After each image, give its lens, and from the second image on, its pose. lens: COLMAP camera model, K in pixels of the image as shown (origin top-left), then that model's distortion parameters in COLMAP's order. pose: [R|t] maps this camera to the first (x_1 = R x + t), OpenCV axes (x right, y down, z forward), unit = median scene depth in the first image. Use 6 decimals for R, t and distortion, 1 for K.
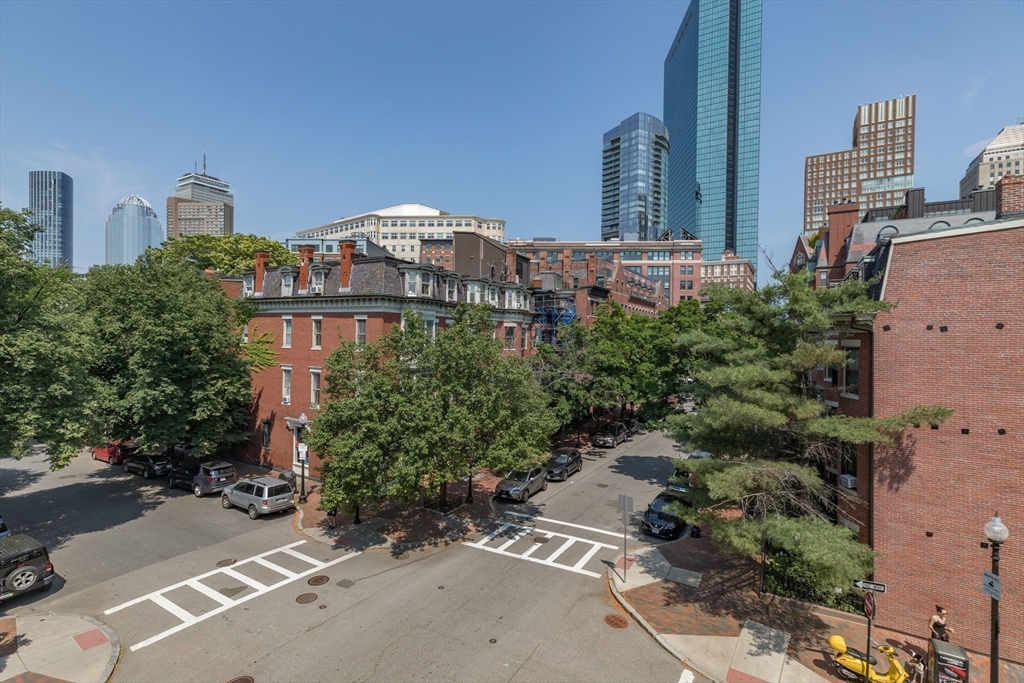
lens RADIAL K [[454.3, 0, 513.1], [0, 454.3, 337.6], [0, 0, 1]] dist [0.004527, 0.001939]
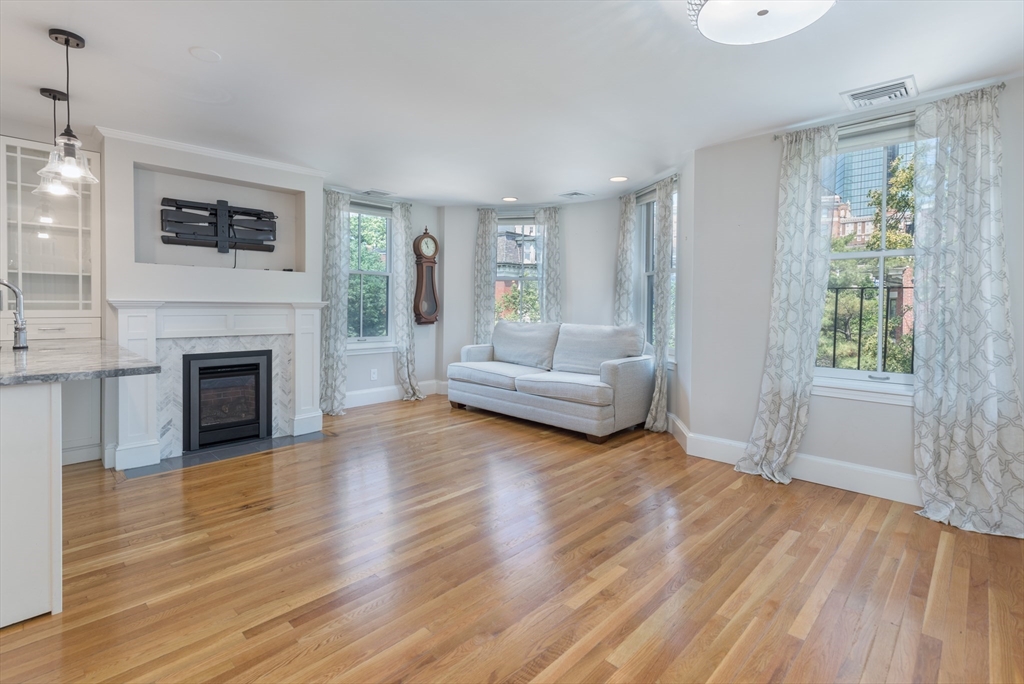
lens RADIAL K [[484.3, 0, 507.0], [0, 484.3, 315.3], [0, 0, 1]] dist [0.012886, -0.000460]
pose [[0.963307, 0.005580, -0.268343, 0.067973], [-0.002199, 0.999914, 0.012897, 0.029950], [0.268392, -0.011834, 0.963237, -0.244615]]
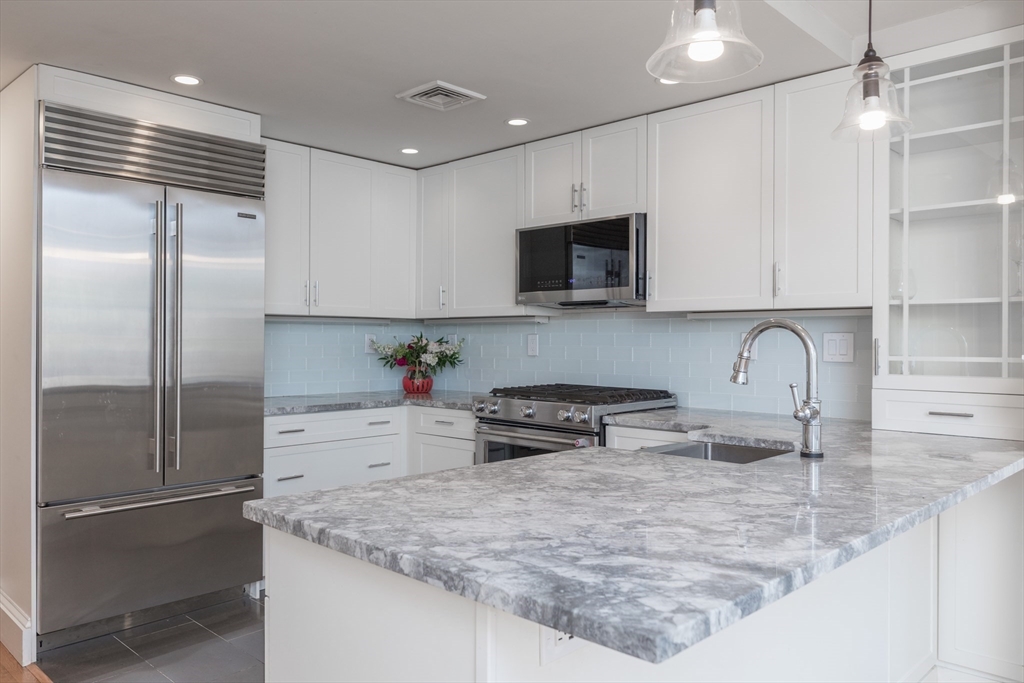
lens RADIAL K [[751.8, 0, 509.4], [0, 751.8, 341.0], [0, 0, 1]] dist [0.000193, 0.005069]
pose [[-0.253743, -0.007216, -0.967245, 0.027757], [-0.011272, 0.999926, -0.004502, 0.027052], [0.967206, 0.009760, -0.253805, -0.184928]]
